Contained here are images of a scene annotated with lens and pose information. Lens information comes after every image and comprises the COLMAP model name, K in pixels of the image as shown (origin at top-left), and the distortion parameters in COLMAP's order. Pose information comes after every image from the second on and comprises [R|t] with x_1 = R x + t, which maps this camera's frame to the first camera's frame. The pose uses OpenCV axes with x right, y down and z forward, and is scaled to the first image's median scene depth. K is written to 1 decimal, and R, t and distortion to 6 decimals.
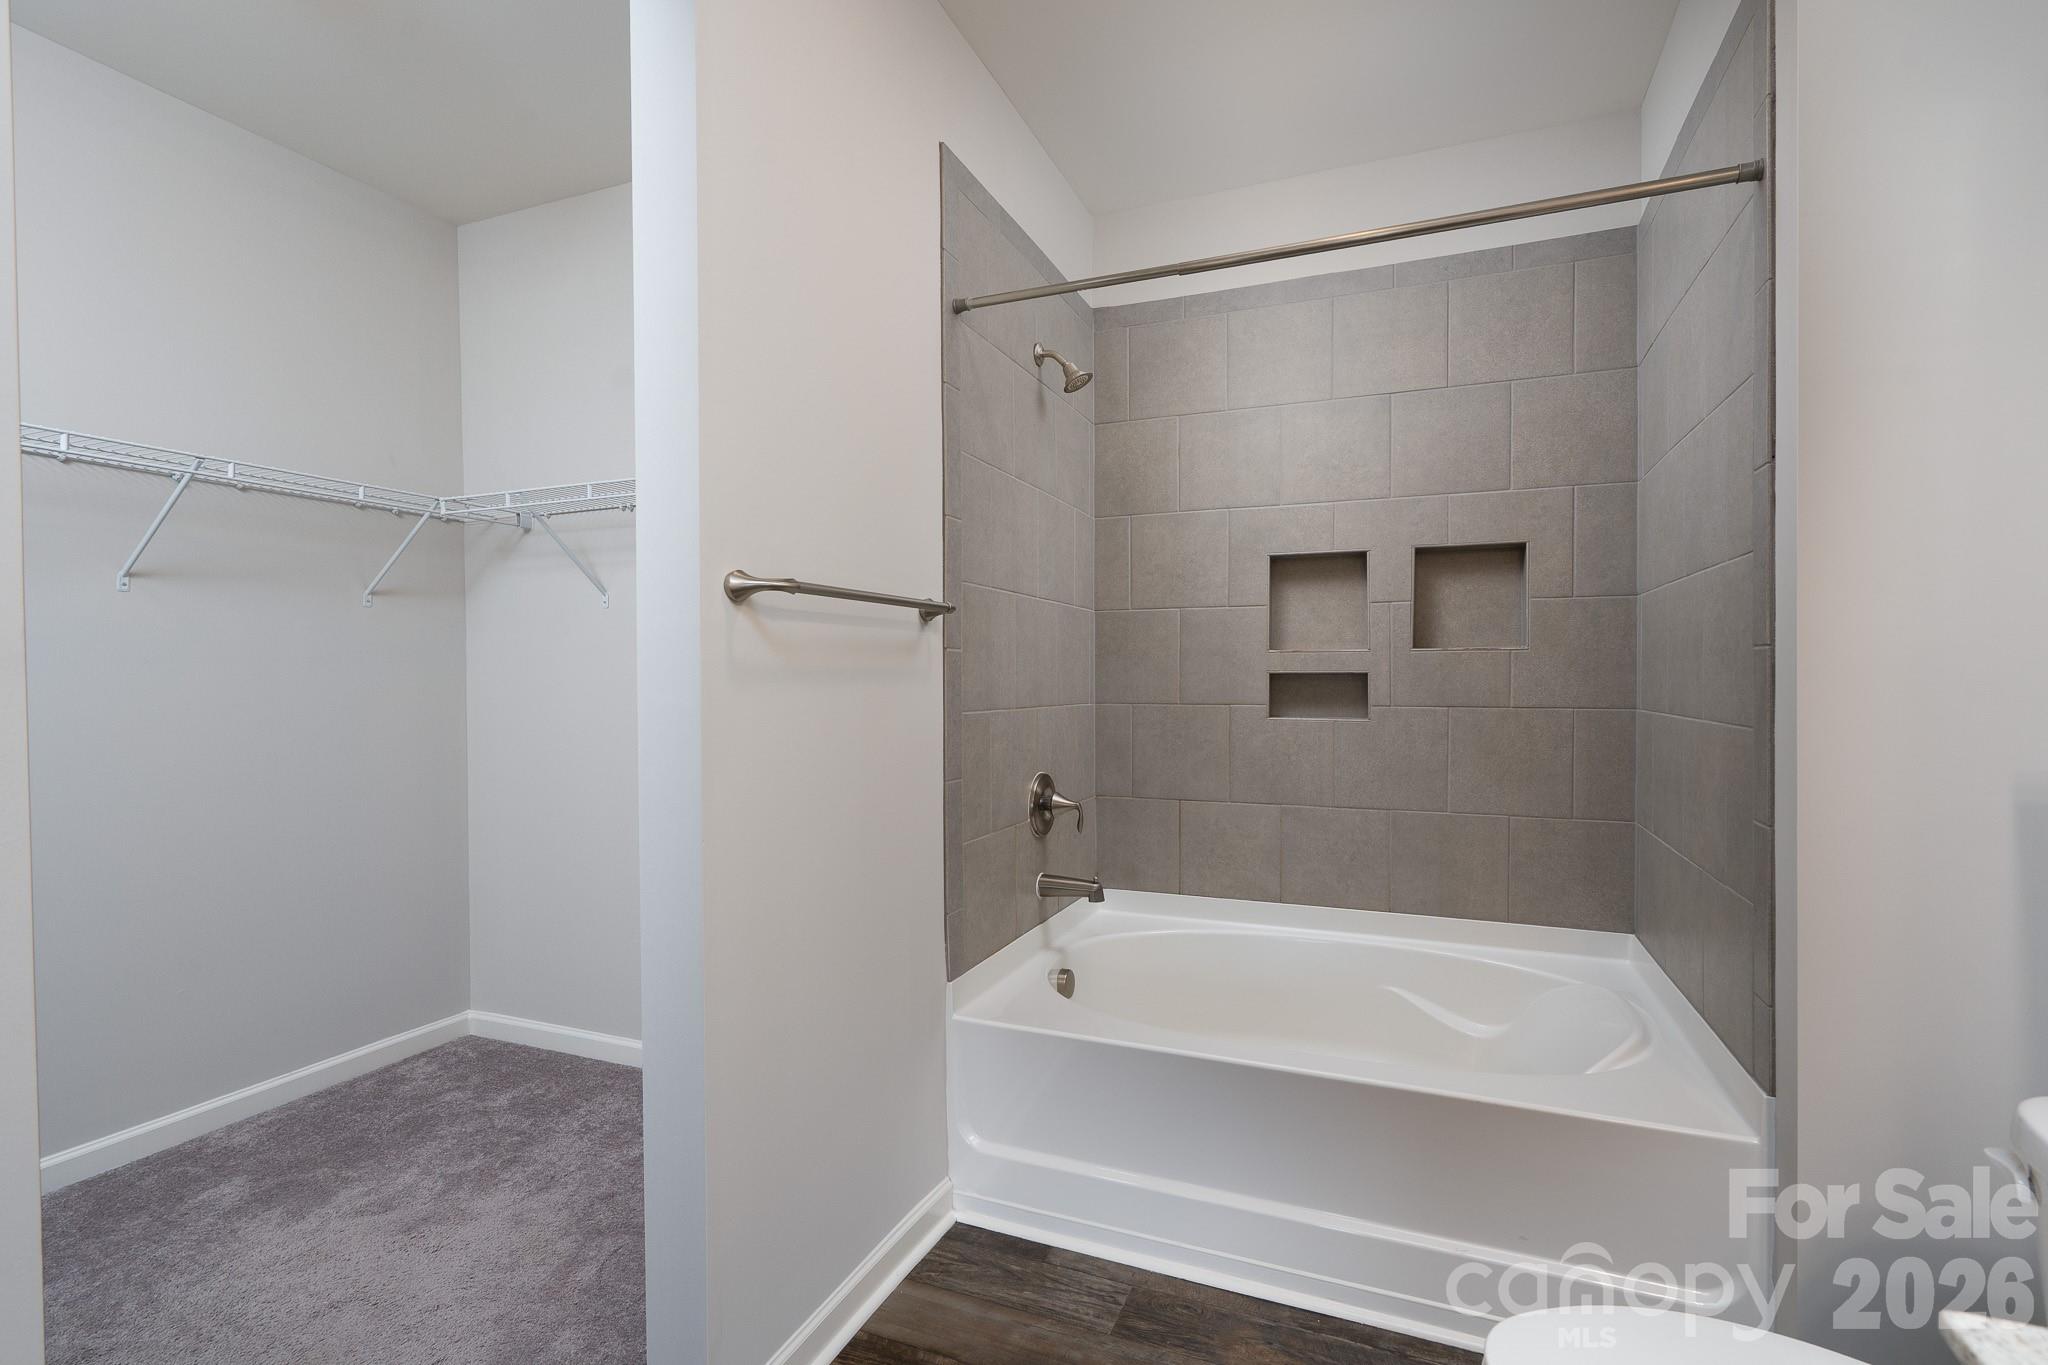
lens RADIAL K [[946.6, 0, 1028.1], [0, 946.6, 692.9], [0, 0, 1]] dist [0.022528, 0.000032]
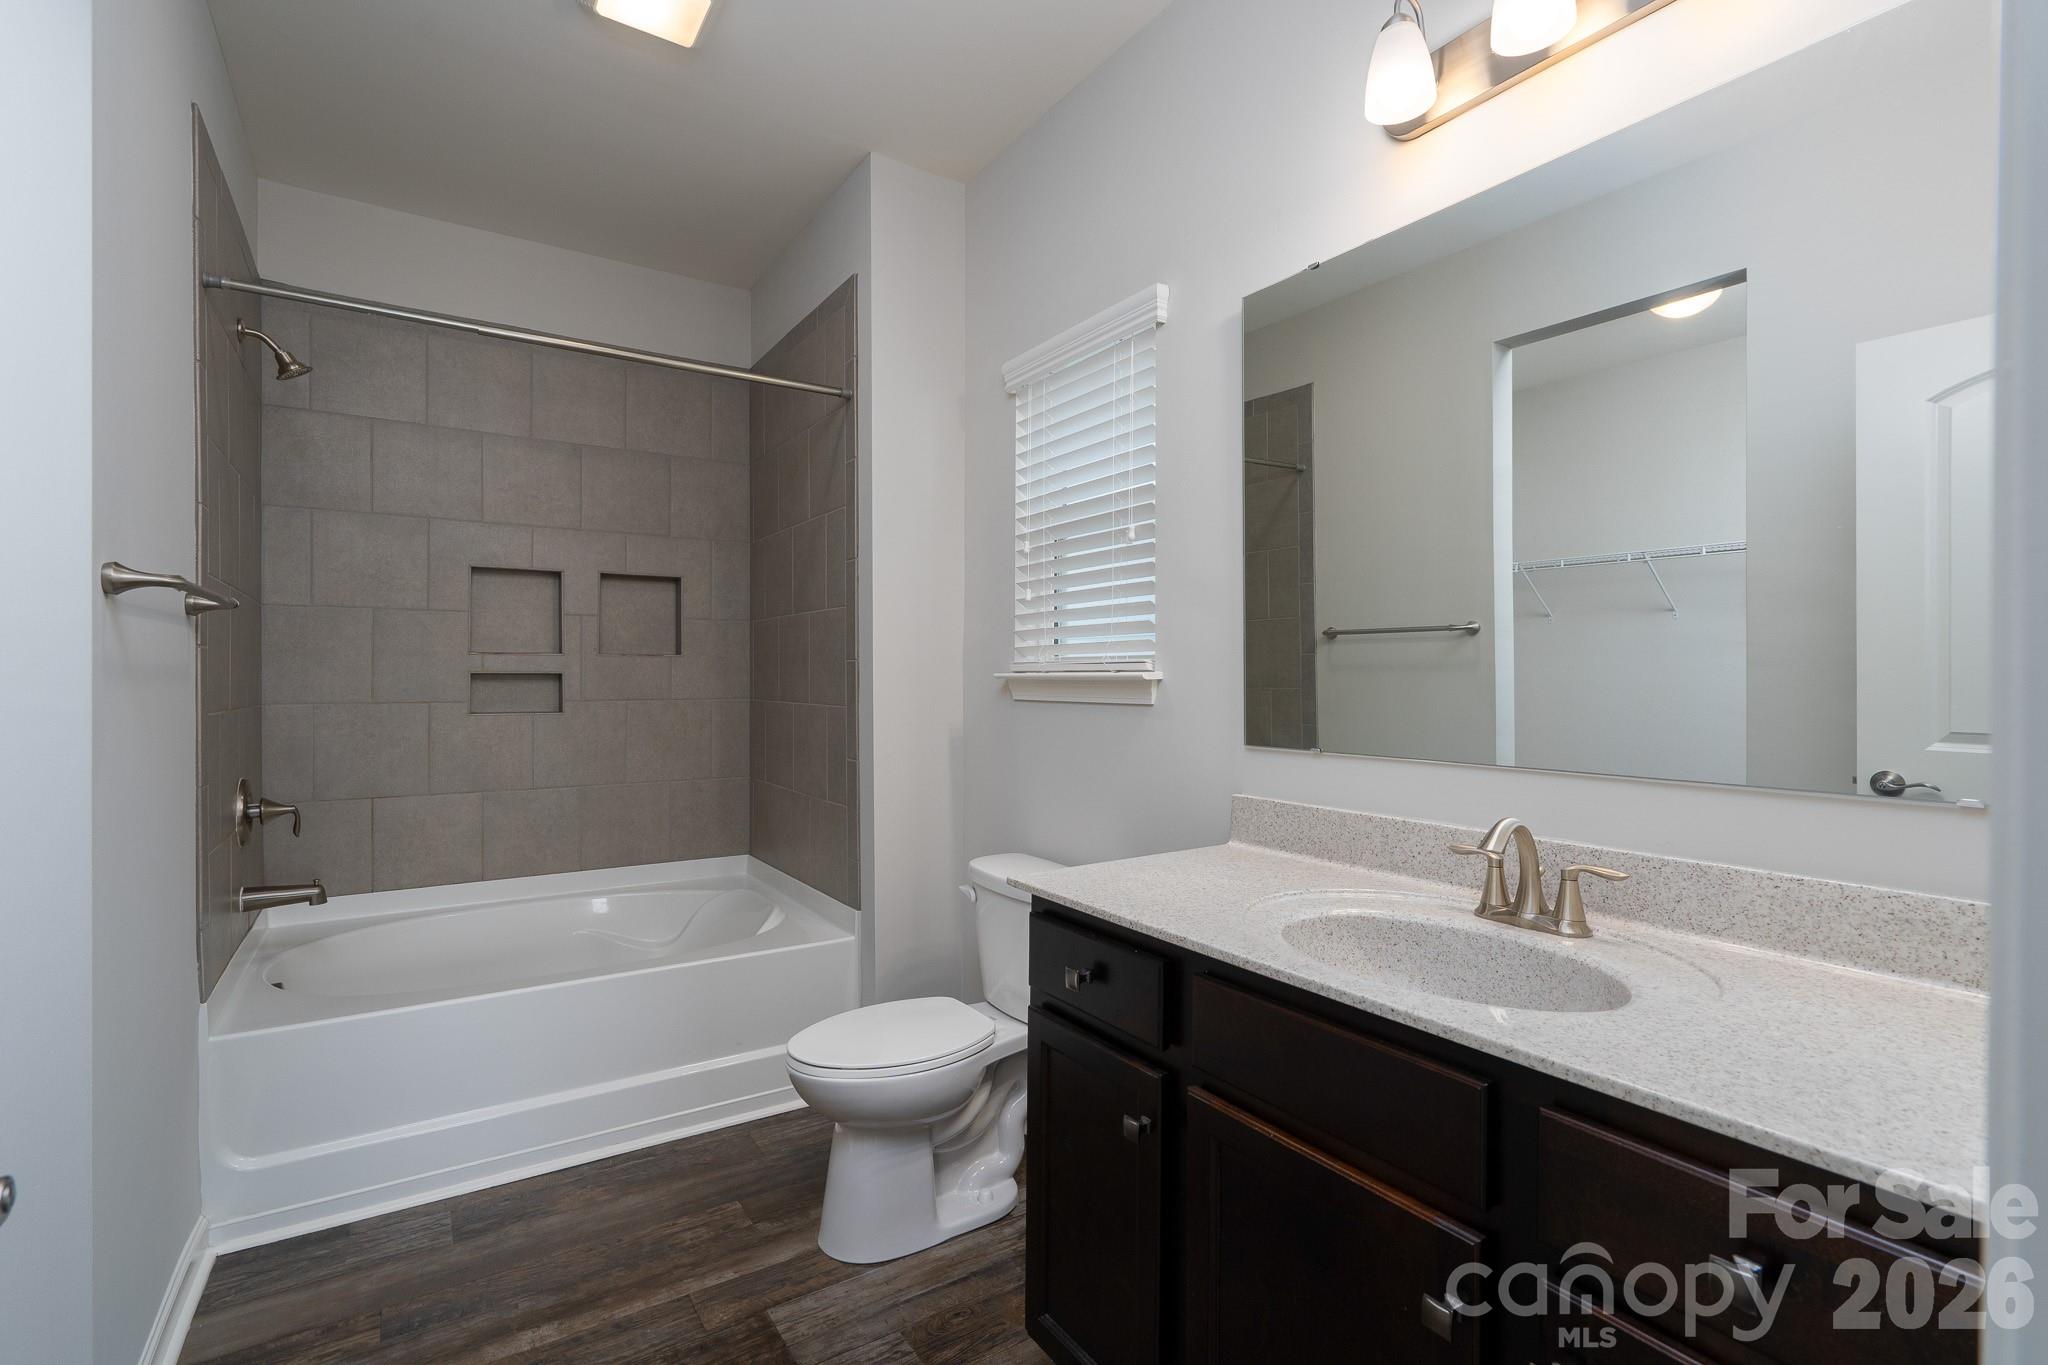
lens RADIAL K [[930.7, 0, 1010.0], [0, 930.7, 684.1], [0, 0, 1]] dist [0.002261, 0.000250]
pose [[0.564887, -0.004502, 0.825156, -0.417006], [0.012106, 0.999923, -0.002832, 0.003248], [-0.825079, 0.011589, 0.564898, -0.183383]]
